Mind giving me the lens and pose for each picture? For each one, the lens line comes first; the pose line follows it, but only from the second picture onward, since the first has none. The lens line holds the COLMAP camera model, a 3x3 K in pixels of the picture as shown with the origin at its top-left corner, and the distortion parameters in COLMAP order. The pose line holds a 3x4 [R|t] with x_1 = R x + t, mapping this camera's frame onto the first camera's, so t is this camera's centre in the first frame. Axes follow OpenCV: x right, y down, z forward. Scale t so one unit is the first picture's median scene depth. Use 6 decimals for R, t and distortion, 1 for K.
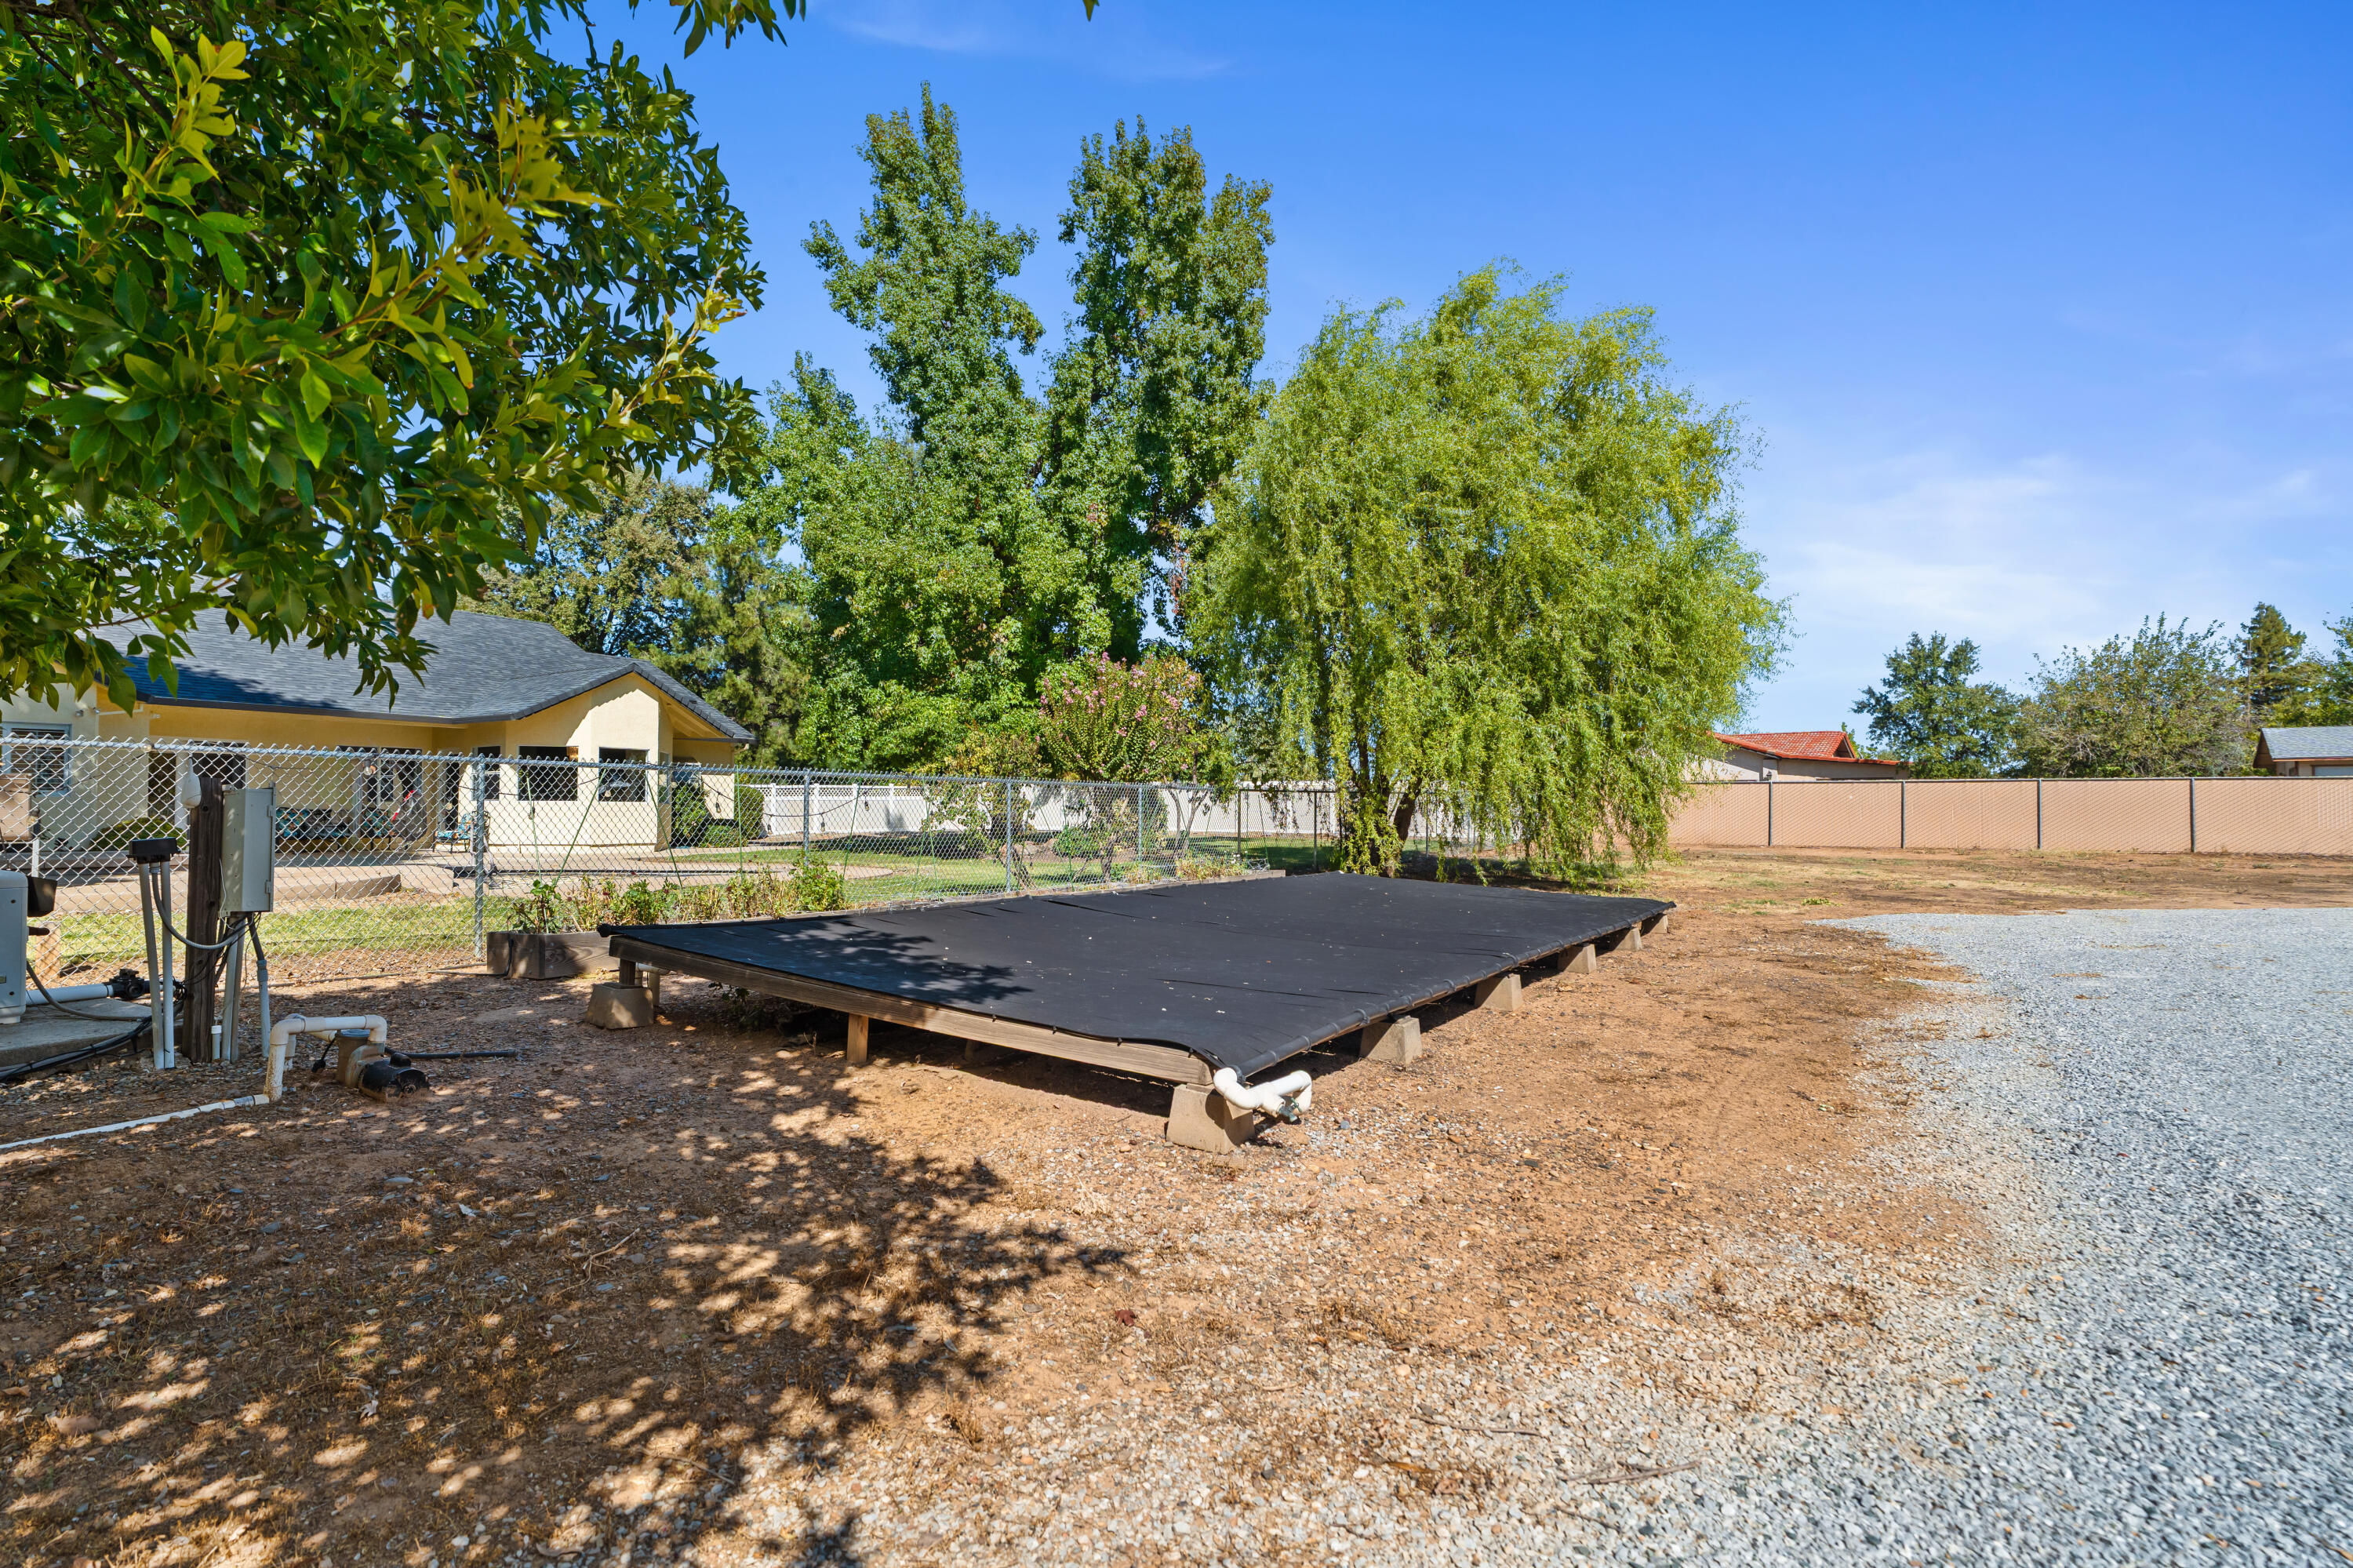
lens RADIAL K [[1173.7, 0, 1177.0], [0, 1173.7, 750.8], [0, 0, 1]] dist [0.000391, 0.000003]
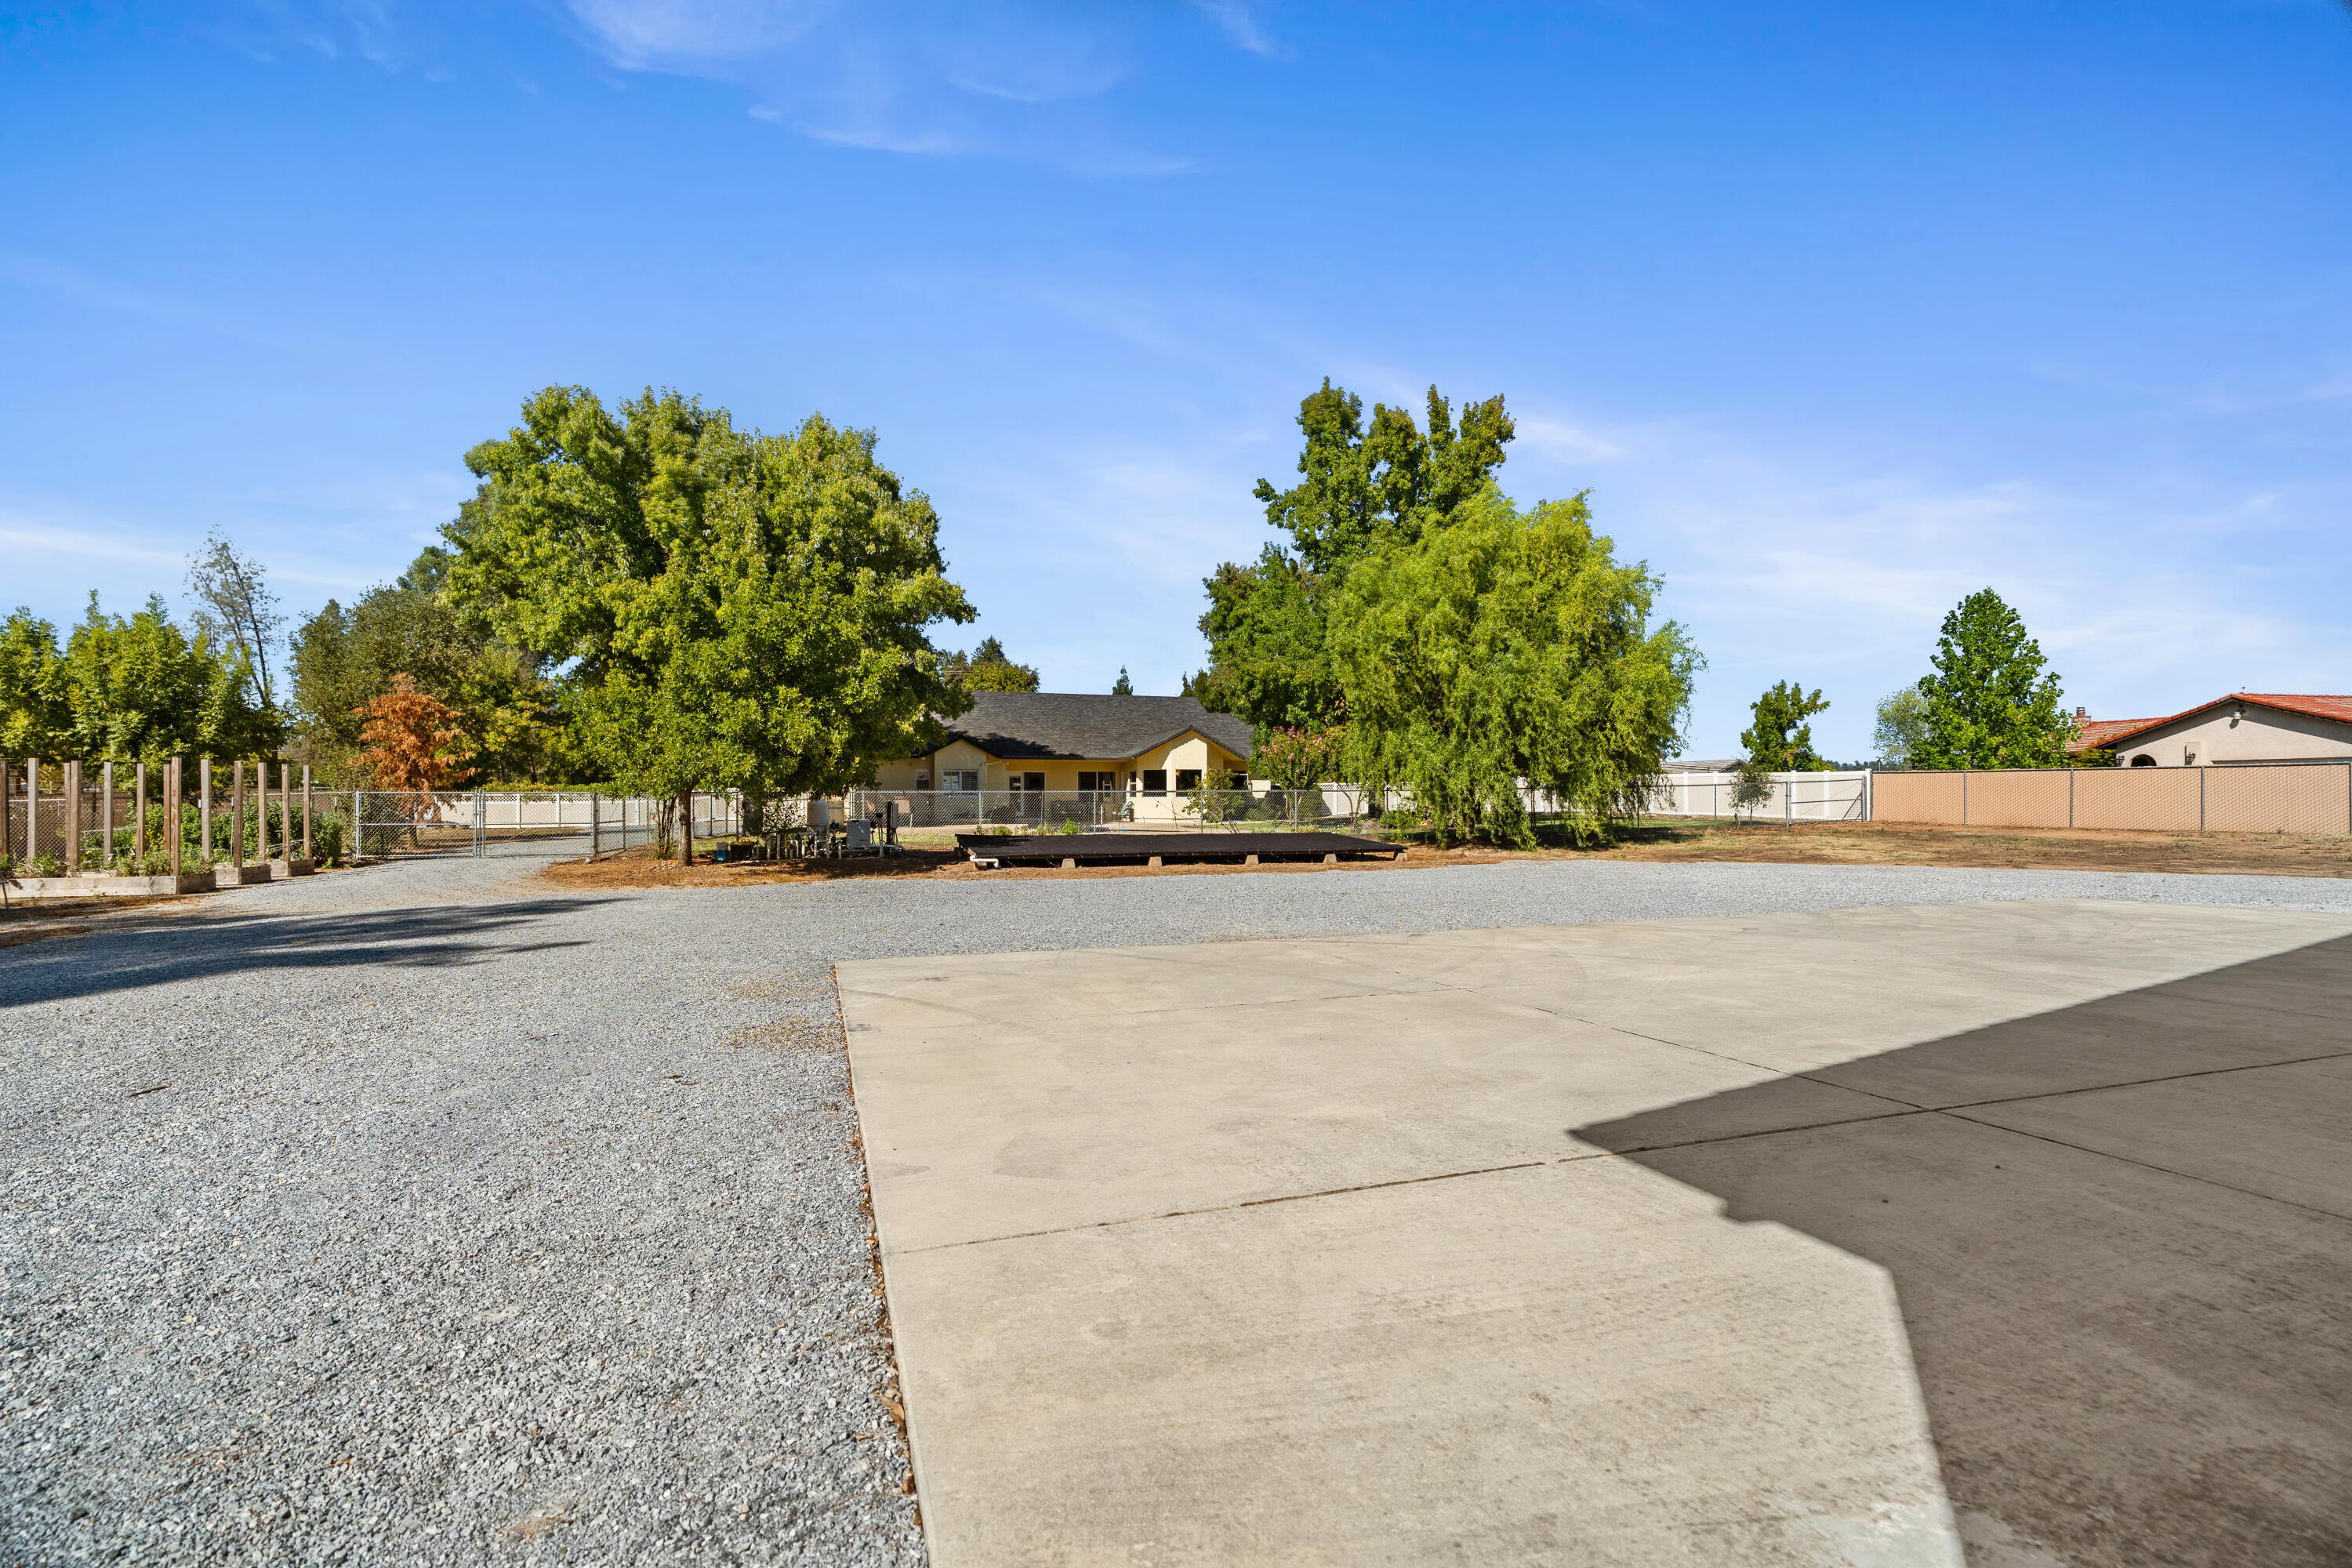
lens RADIAL K [[1058.3, 0, 1179.0], [0, 1058.3, 799.0], [0, 0, 1]] dist [-0.001754, 0.000117]
pose [[0.776578, -0.009006, -0.629957, 0.659674], [0.048824, 0.997751, 0.045924, -0.036005], [0.628127, -0.066421, 0.775271, -0.408056]]
